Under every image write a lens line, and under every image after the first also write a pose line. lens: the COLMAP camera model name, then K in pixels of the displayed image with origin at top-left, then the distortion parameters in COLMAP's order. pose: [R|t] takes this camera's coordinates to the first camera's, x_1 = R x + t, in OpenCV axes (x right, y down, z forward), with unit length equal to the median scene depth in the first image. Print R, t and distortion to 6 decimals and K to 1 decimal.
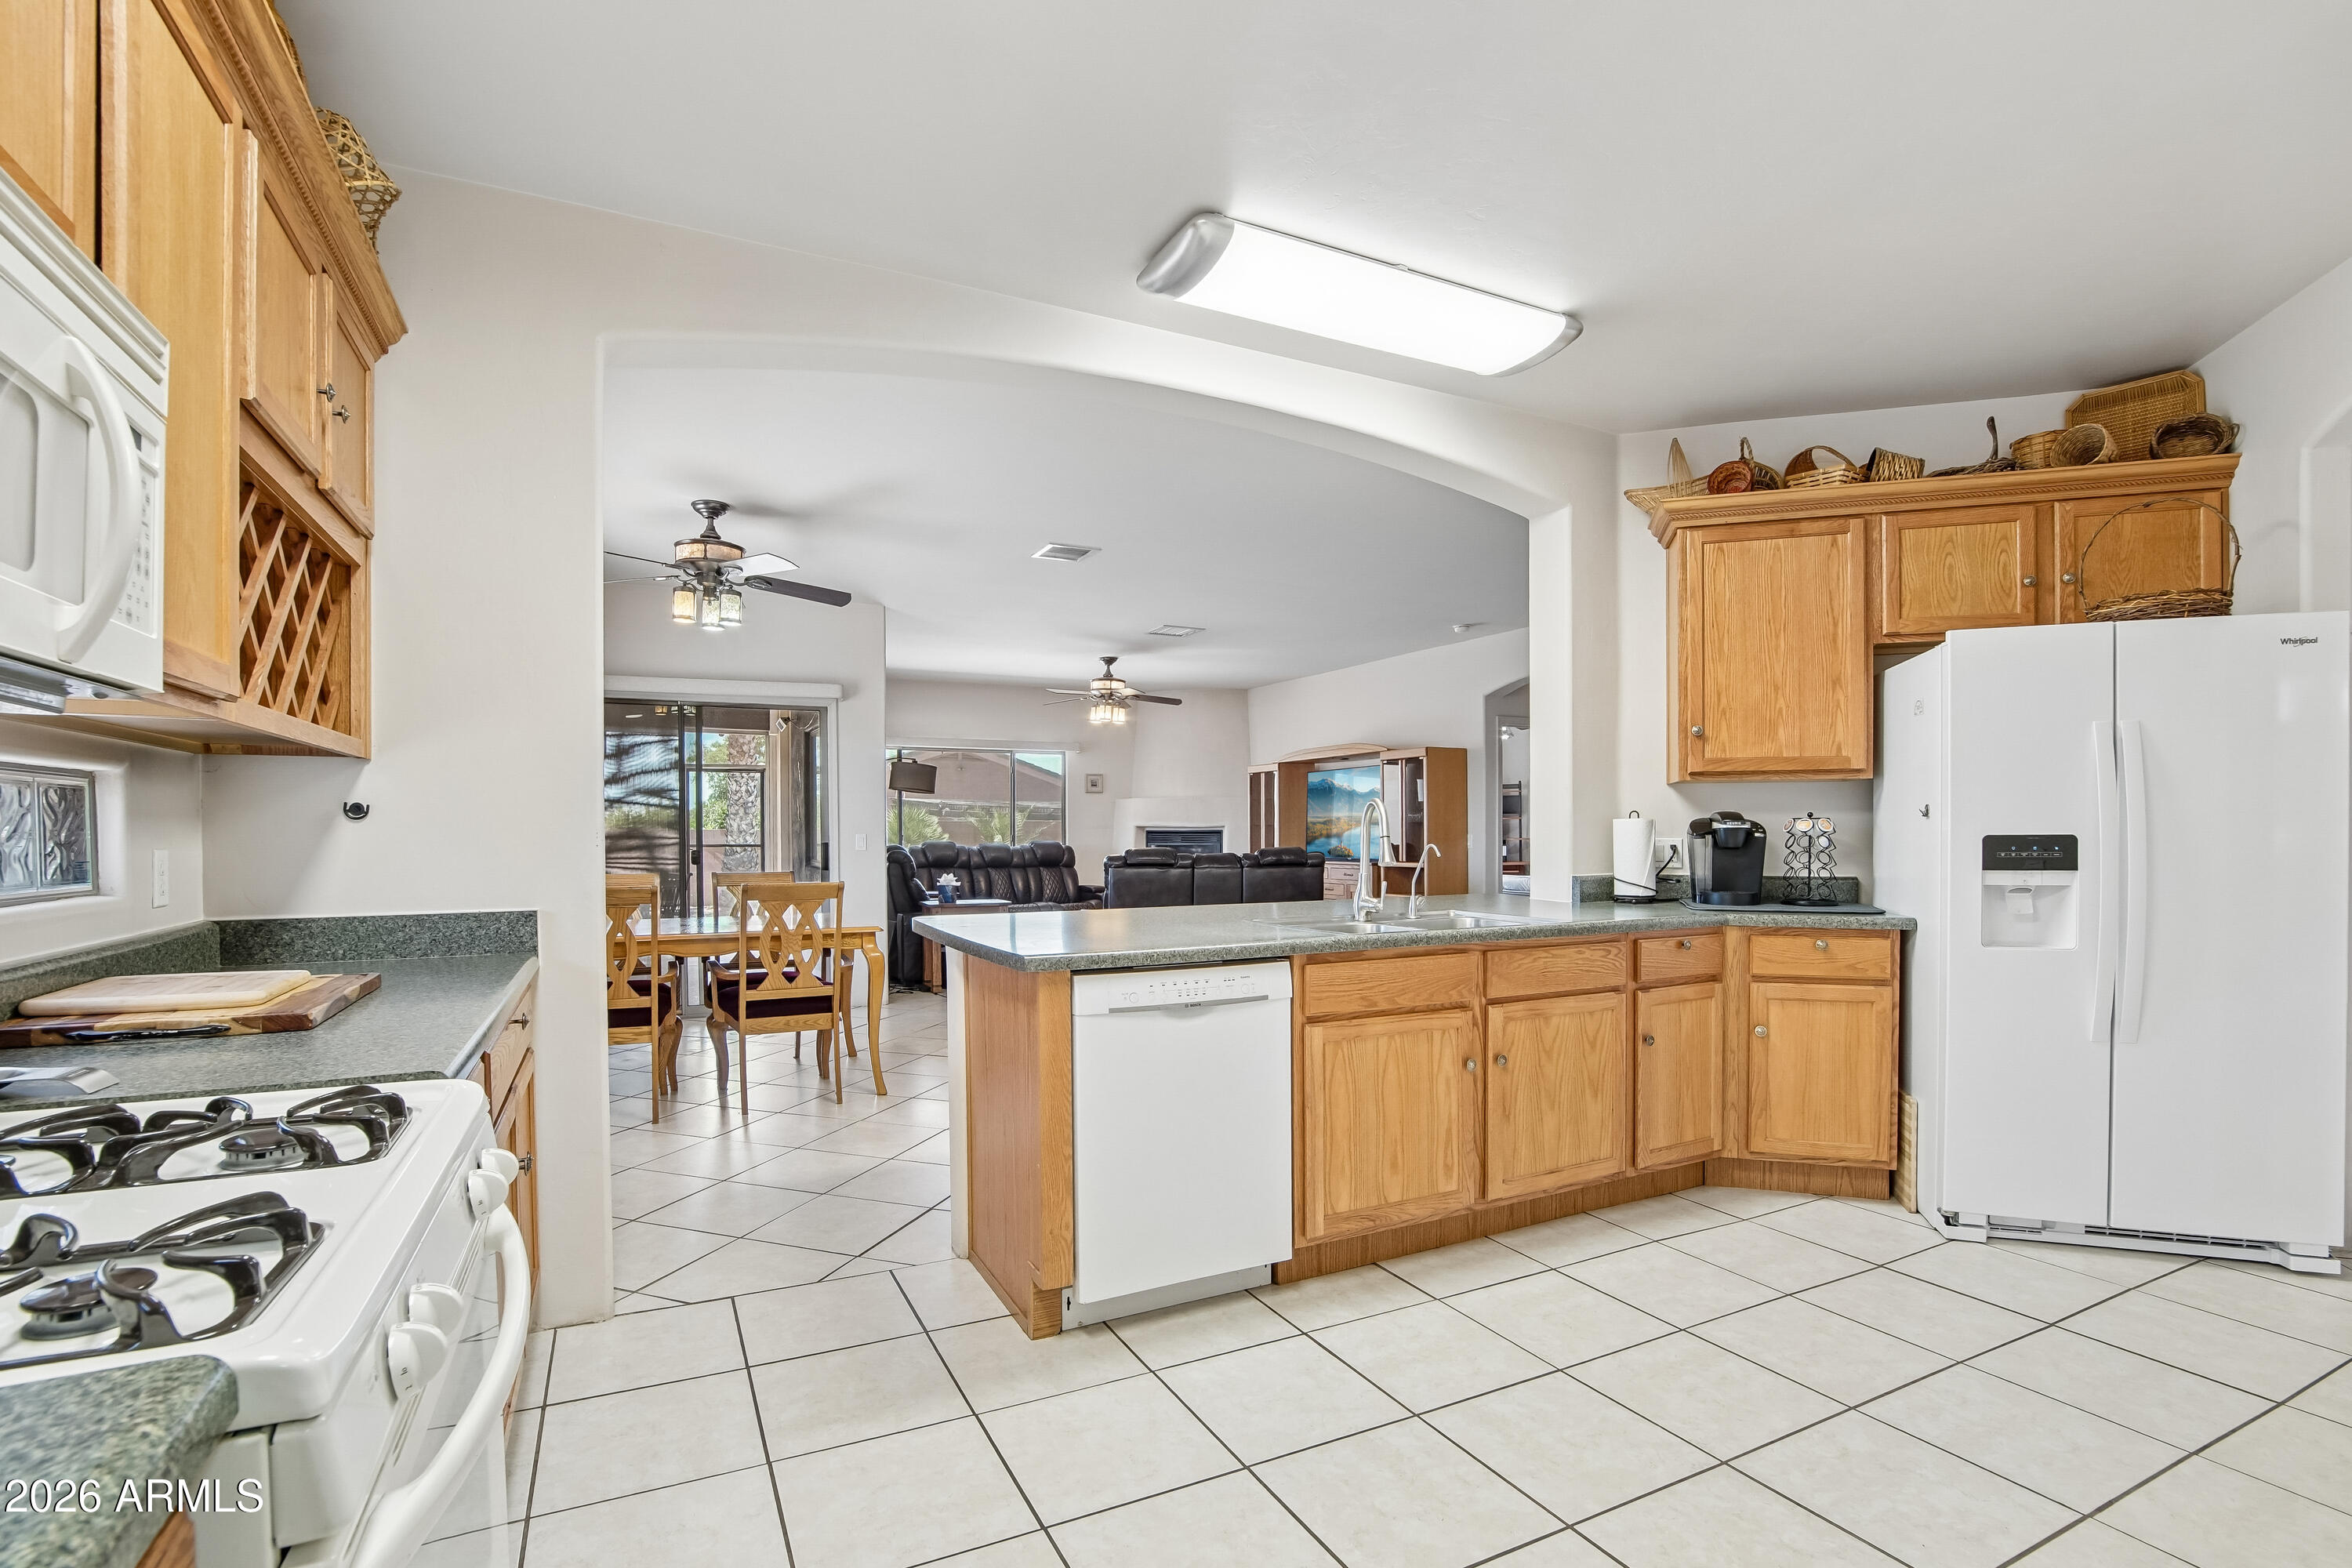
lens RADIAL K [[1075.0, 0, 1175.0], [0, 1075.0, 849.5], [0, 0, 1]] dist [-0.028905, -0.000038]
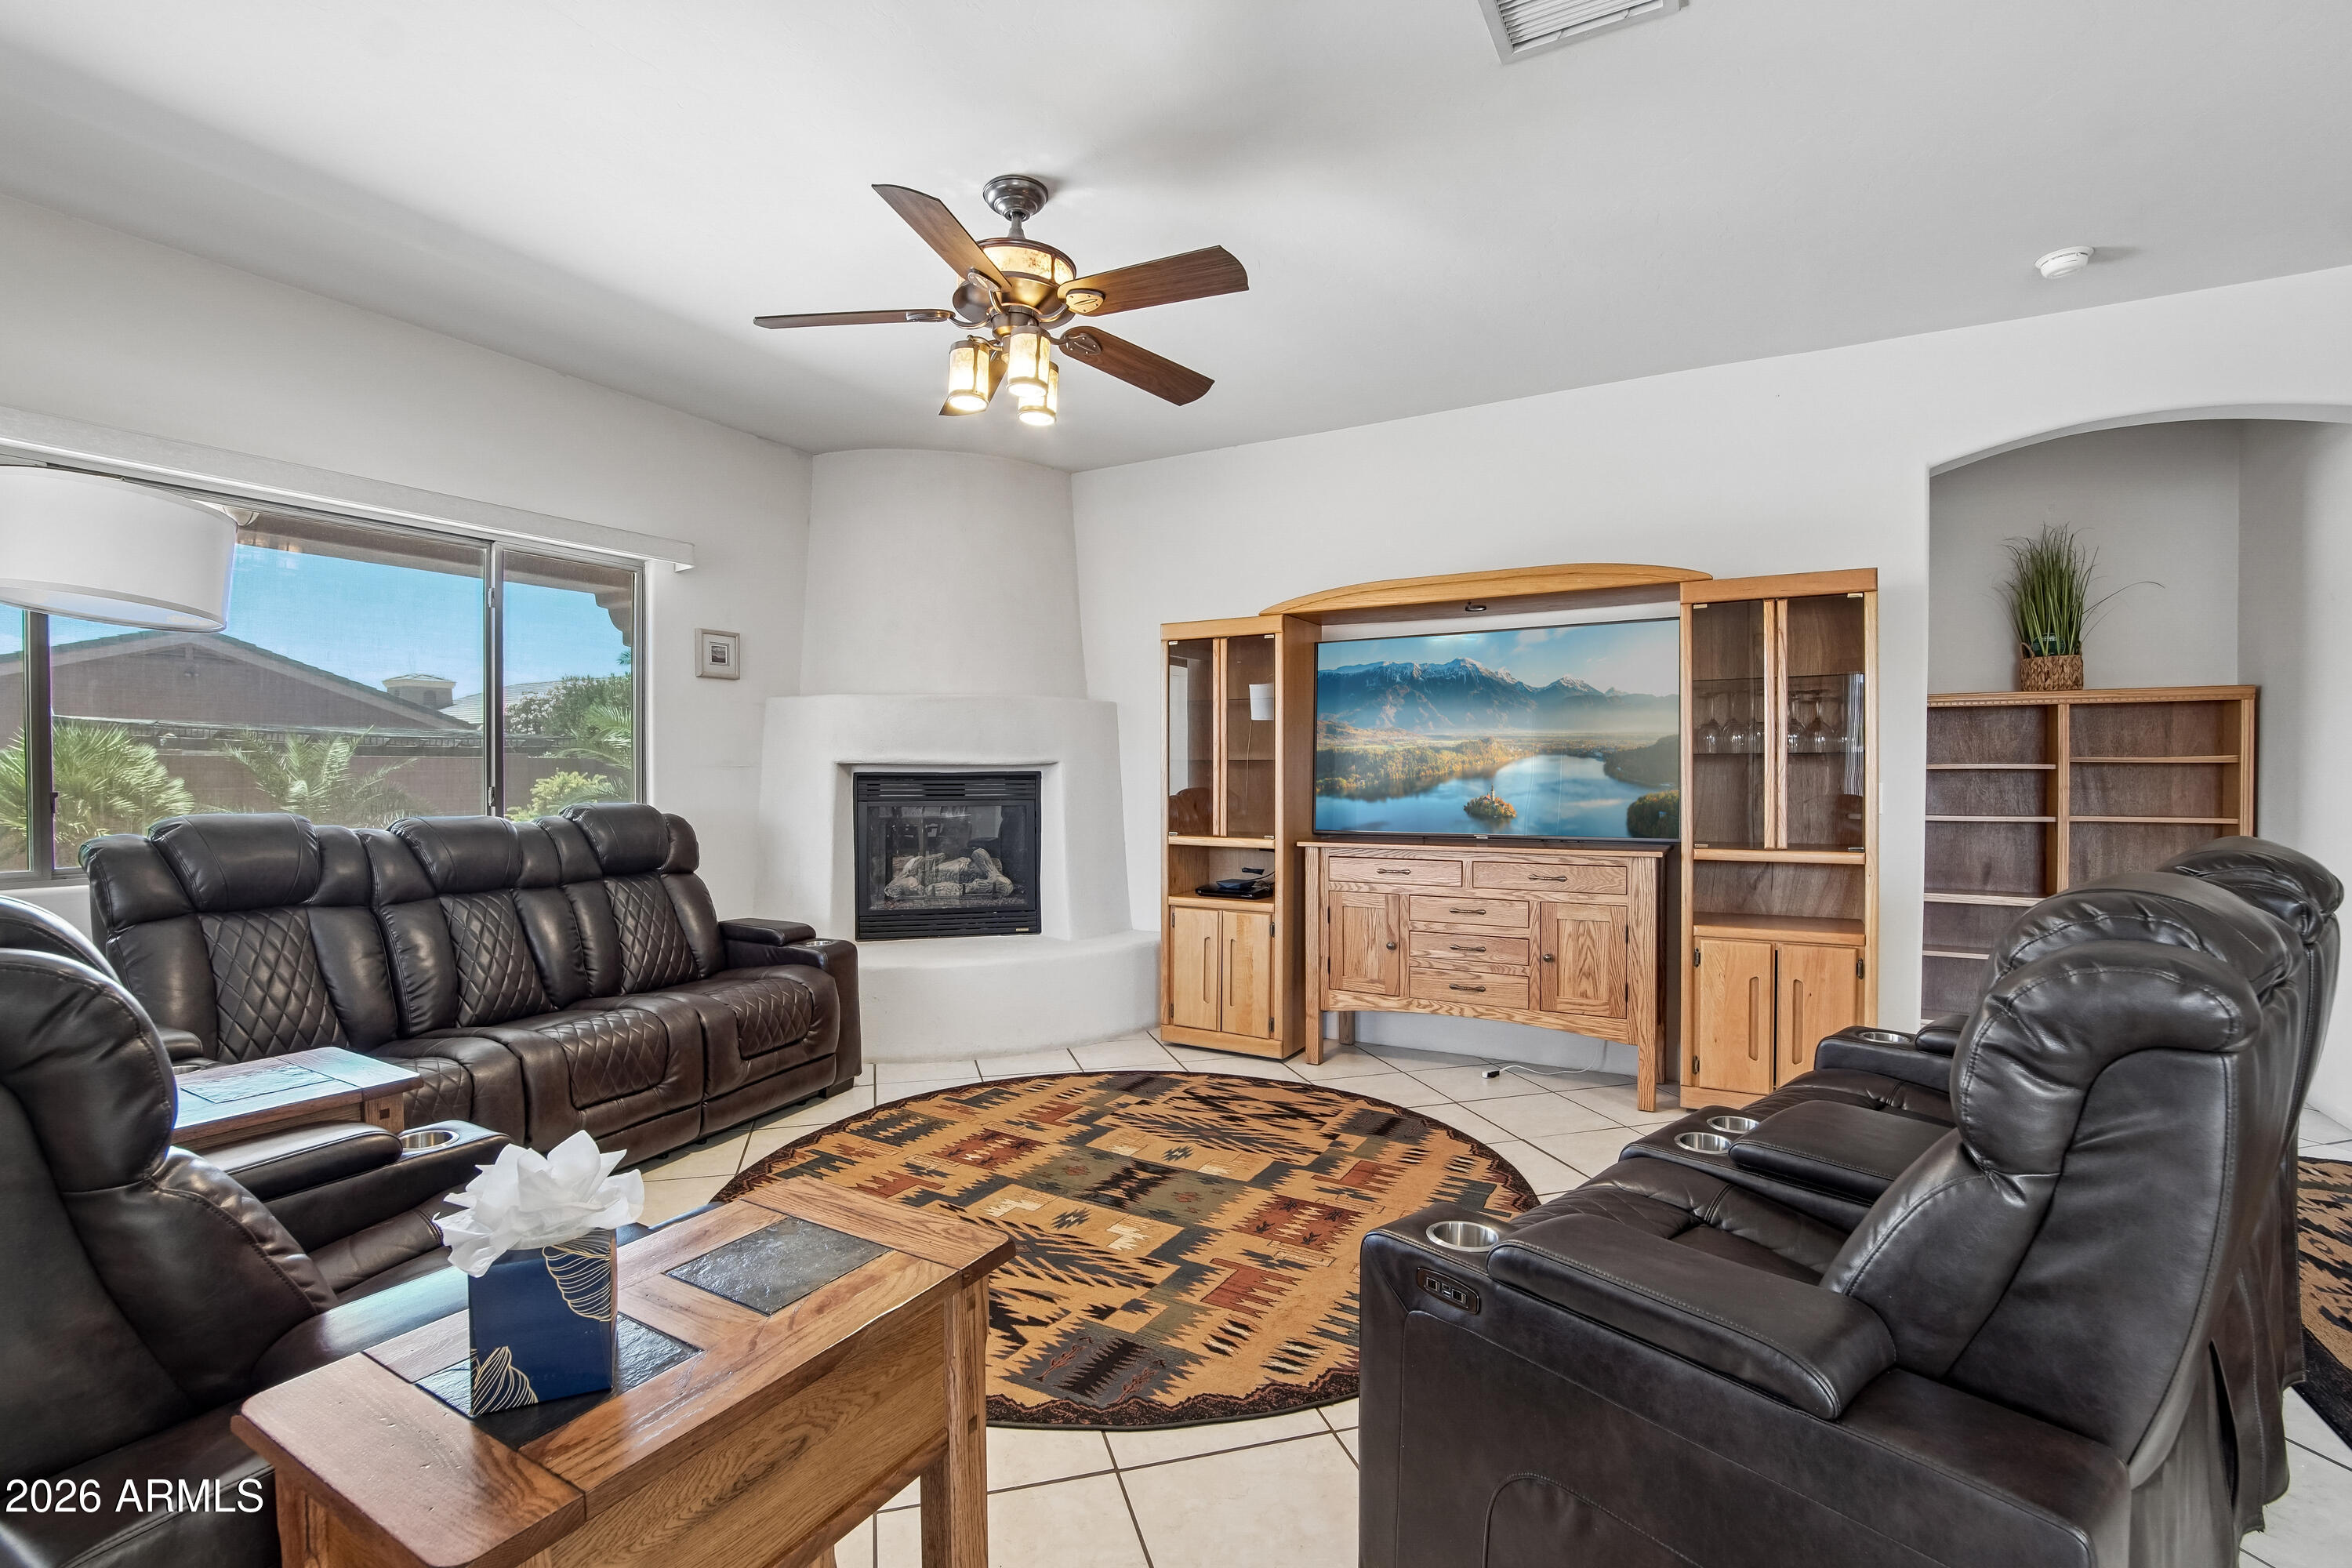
lens RADIAL K [[1047.1, 0, 1166.5], [0, 1047.1, 774.9], [0, 0, 1]] dist [-0.028257, 0.000188]
pose [[0.837423, -0.004649, 0.546536, -0.188986], [0.012034, 0.999878, -0.009934, -0.014304], [-0.546423, 0.014897, 0.837377, 0.751461]]
